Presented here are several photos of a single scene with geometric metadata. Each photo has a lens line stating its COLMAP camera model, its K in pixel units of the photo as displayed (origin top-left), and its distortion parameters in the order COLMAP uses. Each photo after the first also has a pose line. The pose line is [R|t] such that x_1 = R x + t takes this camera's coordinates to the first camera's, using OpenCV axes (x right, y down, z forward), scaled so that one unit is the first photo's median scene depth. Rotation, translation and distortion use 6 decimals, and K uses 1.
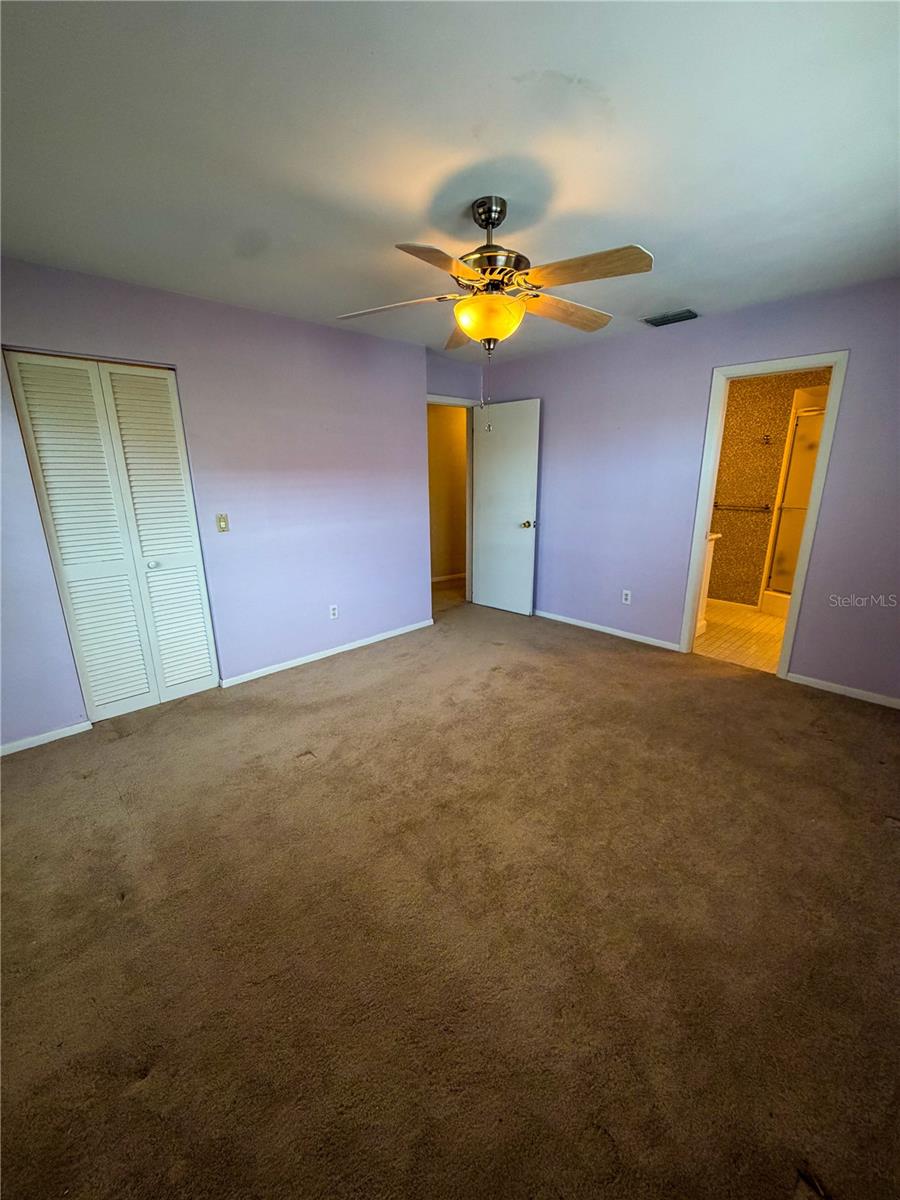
lens RADIAL K [[479.4, 0, 444.1], [0, 479.4, 600.9], [0, 0, 1]] dist [0.001747, -0.000393]
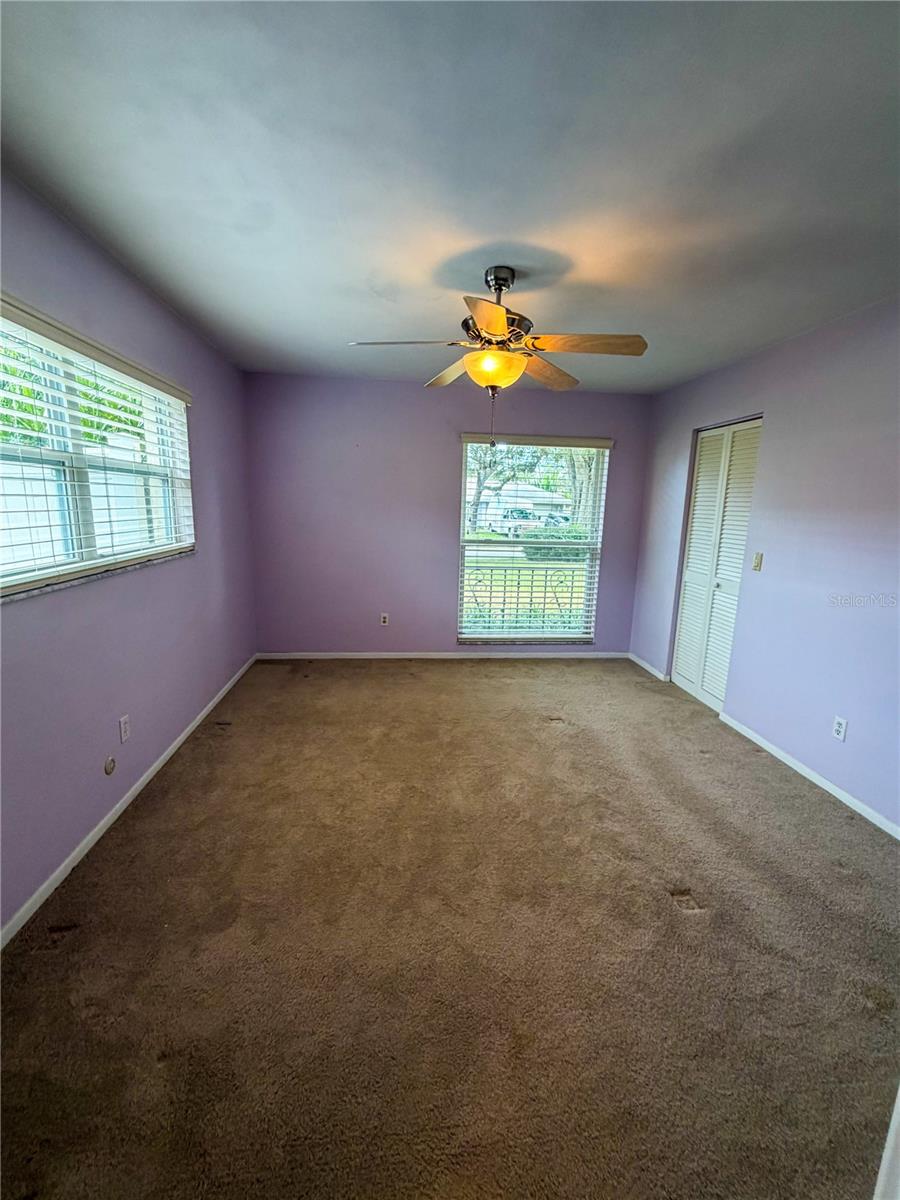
lens RADIAL K [[479.4, 0, 449.0], [0, 479.4, 594.9], [0, 0, 1]] dist [0.001747, -0.000393]
pose [[-0.606479, 0.149217, -0.780972, 0.724465], [-0.221810, 0.911484, 0.346405, -0.317924], [0.763534, 0.383315, -0.519698, 1.119232]]
